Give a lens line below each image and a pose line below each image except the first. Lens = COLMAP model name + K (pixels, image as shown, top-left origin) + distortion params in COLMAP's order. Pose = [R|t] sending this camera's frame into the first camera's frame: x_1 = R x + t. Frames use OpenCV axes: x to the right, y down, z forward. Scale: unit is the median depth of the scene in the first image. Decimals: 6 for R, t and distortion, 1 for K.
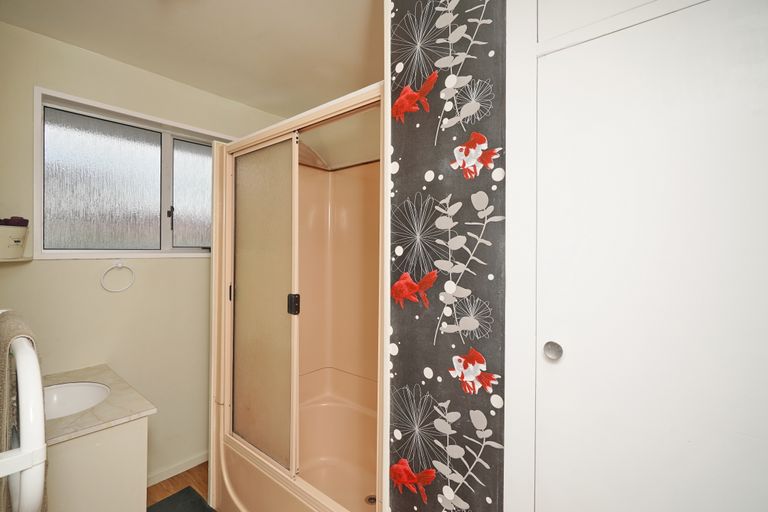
lens RADIAL K [[350.8, 0, 386.0], [0, 350.8, 254.4], [0, 0, 1]] dist [0.004717, 0.000185]
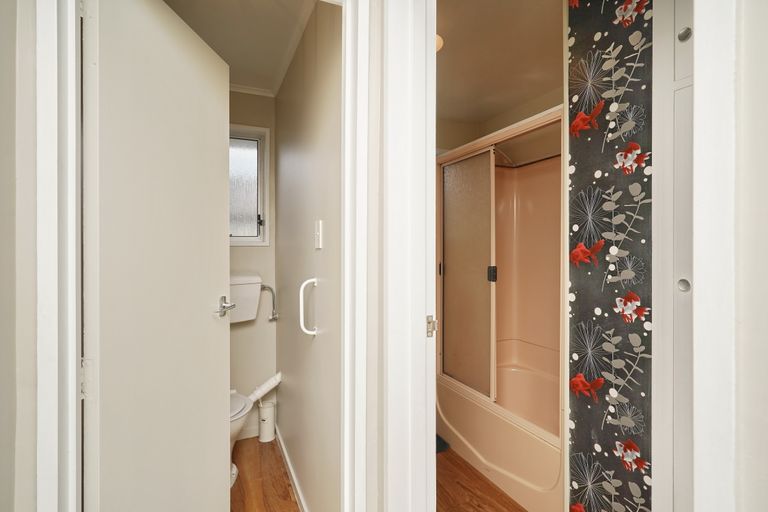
lens RADIAL K [[388.5, 0, 392.2], [0, 388.5, 254.9], [0, 0, 1]] dist [0.002062, 0.001251]
pose [[0.905632, -0.005544, -0.424029, 0.034812], [0.008918, 0.999942, 0.005973, 0.092203], [0.423971, -0.009191, 0.905629, -0.818775]]
